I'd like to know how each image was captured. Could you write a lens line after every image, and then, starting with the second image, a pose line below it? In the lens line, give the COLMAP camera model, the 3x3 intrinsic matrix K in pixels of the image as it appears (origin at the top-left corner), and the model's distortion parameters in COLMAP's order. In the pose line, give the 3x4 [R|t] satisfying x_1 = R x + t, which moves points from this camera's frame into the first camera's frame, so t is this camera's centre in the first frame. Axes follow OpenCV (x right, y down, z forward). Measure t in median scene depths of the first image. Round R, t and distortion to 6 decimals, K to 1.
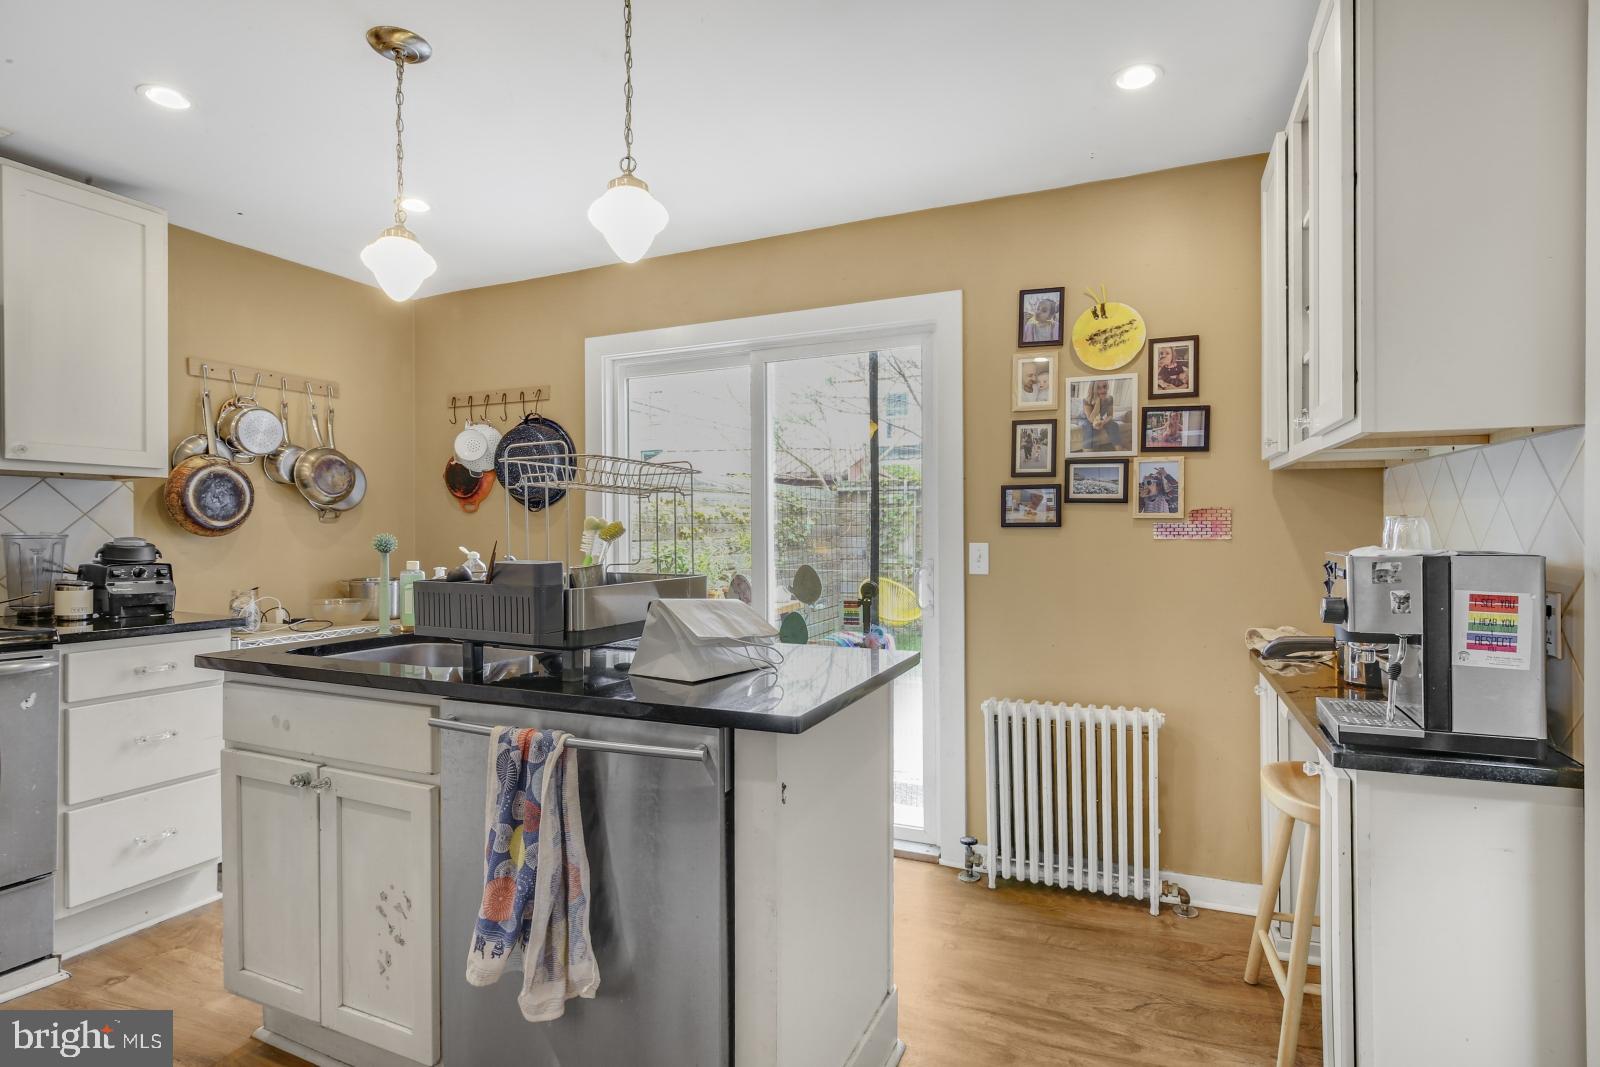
lens RADIAL K [[792.2, 0, 796.3], [0, 792.2, 529.7], [0, 0, 1]] dist [-0.024169, 0.002281]
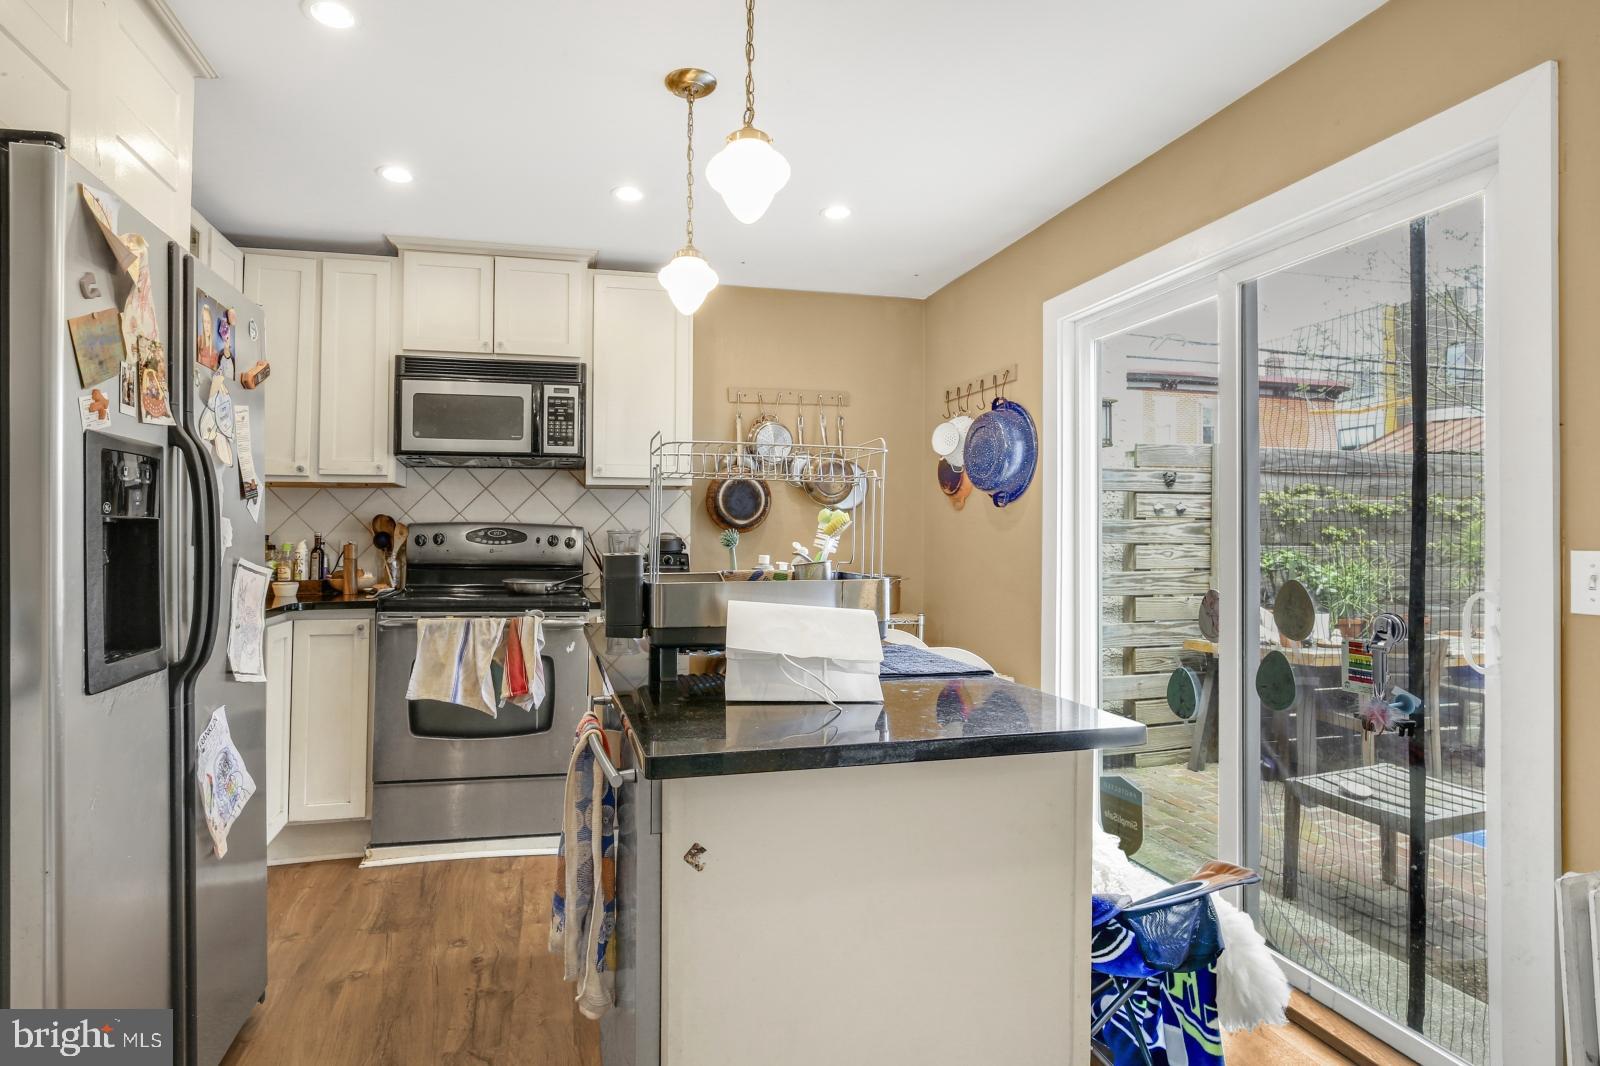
lens RADIAL K [[862.3, 0, 843.1], [0, 862.3, 514.6], [0, 0, 1]] dist [-0.028577, 0.000280]
pose [[0.586617, -0.016003, -0.809706, 0.416864], [-0.004207, 0.999731, -0.022806, 0.009566], [0.809854, 0.016785, 0.586392, 0.342277]]
